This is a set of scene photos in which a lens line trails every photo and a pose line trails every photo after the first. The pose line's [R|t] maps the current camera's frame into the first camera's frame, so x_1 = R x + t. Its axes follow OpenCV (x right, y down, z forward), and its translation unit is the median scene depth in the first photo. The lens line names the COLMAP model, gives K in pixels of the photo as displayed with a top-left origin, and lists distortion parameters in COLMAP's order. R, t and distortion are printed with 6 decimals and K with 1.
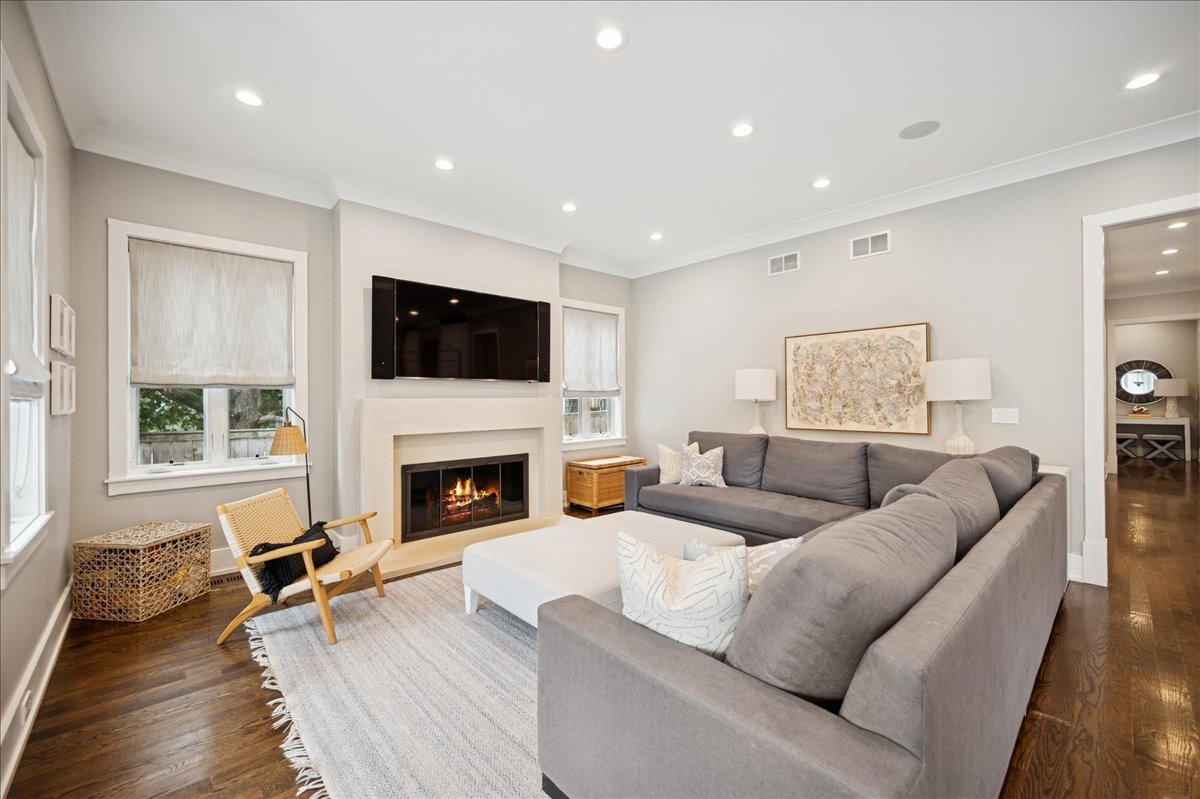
lens RADIAL K [[481.6, 0, 600.0], [0, 481.6, 399.5], [0, 0, 1]] dist [0.001496, 0.000585]
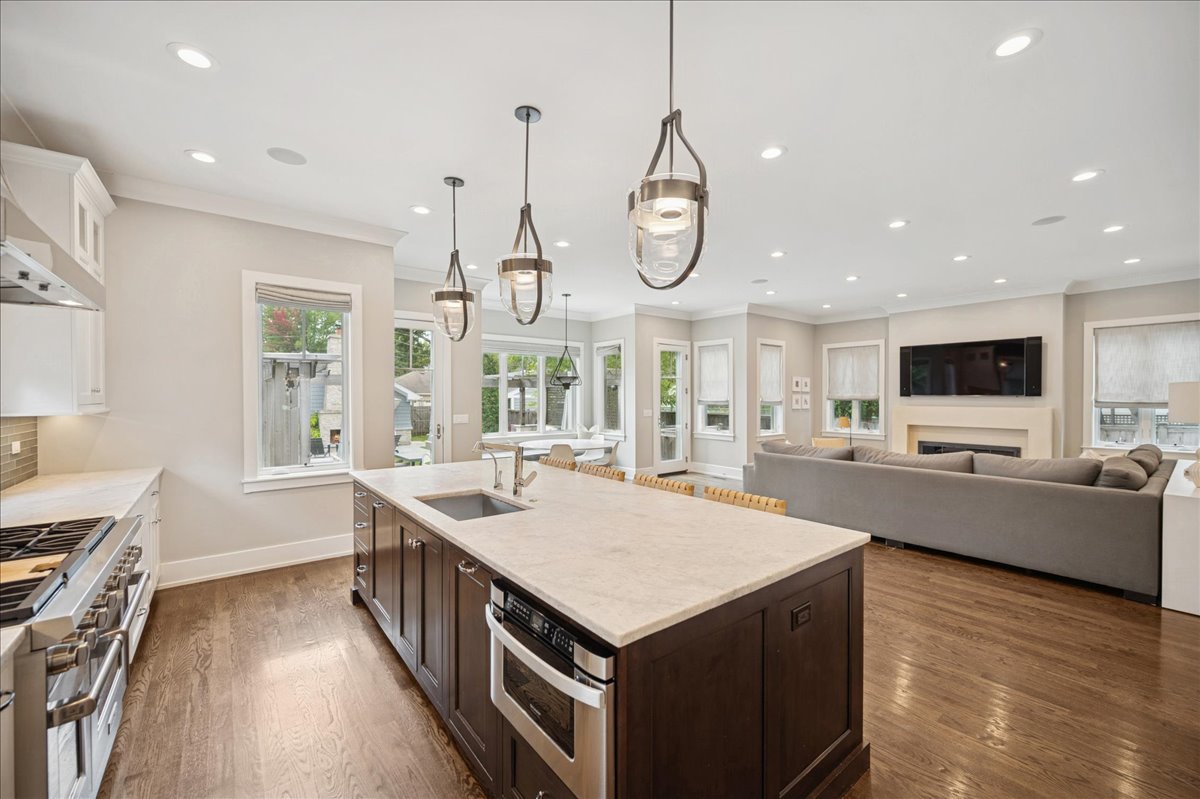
lens RADIAL K [[481.6, 0, 600.0], [0, 481.6, 399.5], [0, 0, 1]] dist [0.001496, 0.000585]
pose [[-0.076785, 0.011544, -0.996981, 1.690833], [-0.002905, 0.999926, 0.011802, -0.051638], [0.997043, 0.003803, -0.076746, -0.126172]]
